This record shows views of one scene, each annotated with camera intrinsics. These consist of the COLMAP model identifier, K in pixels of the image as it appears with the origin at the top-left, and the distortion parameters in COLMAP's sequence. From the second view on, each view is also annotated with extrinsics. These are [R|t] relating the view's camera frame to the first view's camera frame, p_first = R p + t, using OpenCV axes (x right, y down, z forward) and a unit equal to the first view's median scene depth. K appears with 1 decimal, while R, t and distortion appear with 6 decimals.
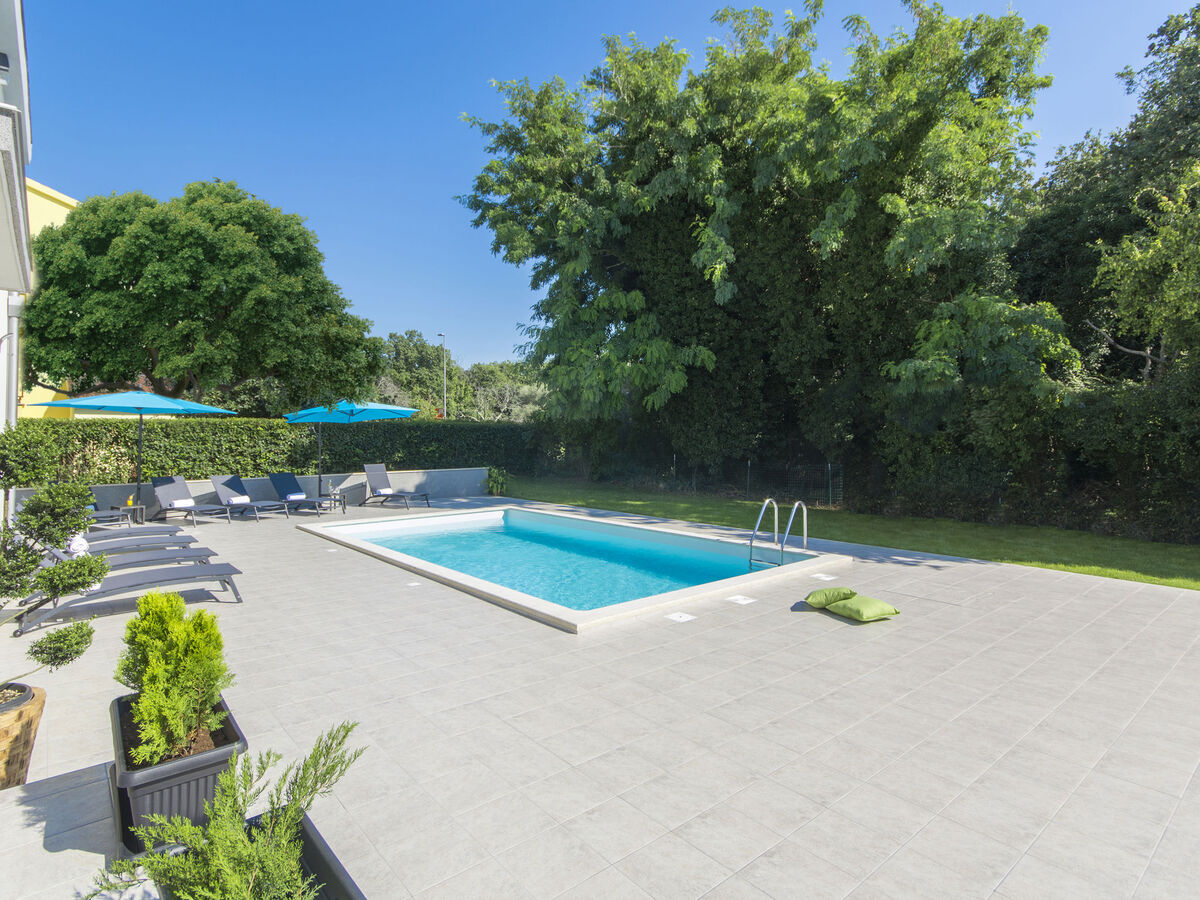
lens RADIAL K [[607.1, 0, 601.5], [0, 607.1, 421.0], [0, 0, 1]] dist [-0.001078, -0.000719]
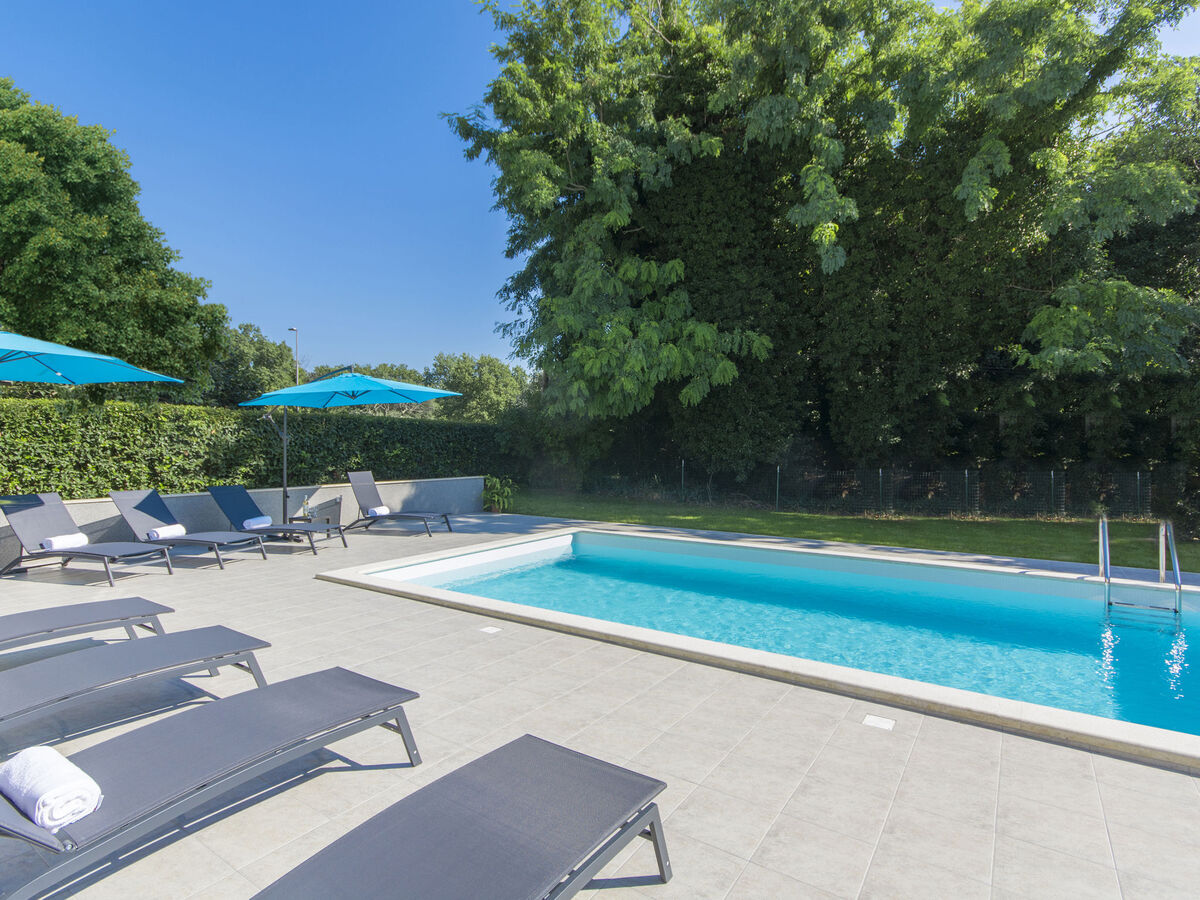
lens RADIAL K [[591.4, 0, 587.5], [0, 591.4, 445.5], [0, 0, 1]] dist [0.002698, 0.000648]
pose [[0.969468, 0.005635, 0.245151, -0.267609], [-0.010941, 0.999734, 0.020290, 0.022907], [-0.244972, -0.022353, 0.969272, 0.264089]]
